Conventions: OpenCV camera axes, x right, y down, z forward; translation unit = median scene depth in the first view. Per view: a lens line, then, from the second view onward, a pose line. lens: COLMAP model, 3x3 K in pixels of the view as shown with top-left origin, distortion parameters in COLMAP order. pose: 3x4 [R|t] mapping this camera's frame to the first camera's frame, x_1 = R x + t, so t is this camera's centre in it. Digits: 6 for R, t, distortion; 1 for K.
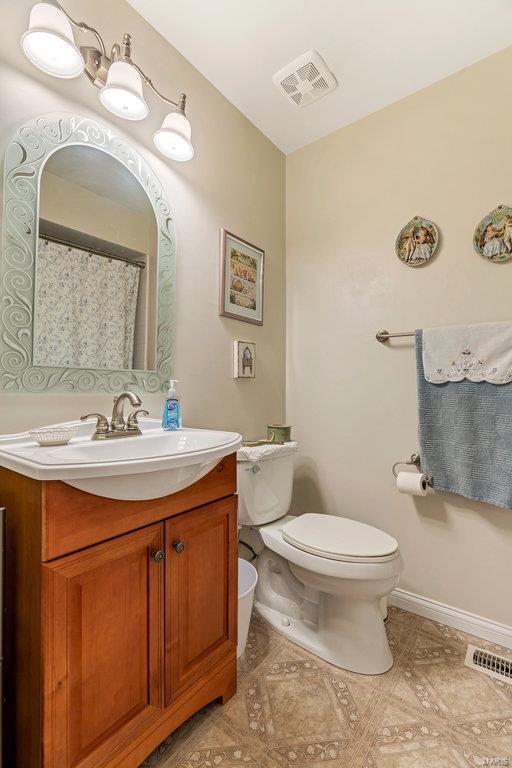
lens RADIAL K [[350.8, 0, 257.0], [0, 350.8, 382.8], [0, 0, 1]] dist [0.003777, -0.000238]
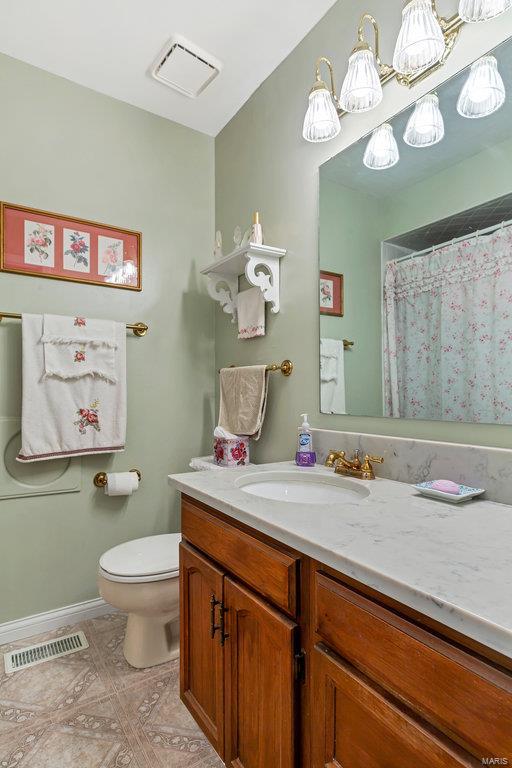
lens RADIAL K [[415.6, 0, 257.1], [0, 415.6, 387.6], [0, 0, 1]] dist [-0.004012, -0.000562]
pose [[-0.318727, -0.004630, -0.947835, 1.300275], [0.014610, 0.999845, -0.009797, 0.026196], [0.947734, -0.016970, -0.318610, 1.697237]]
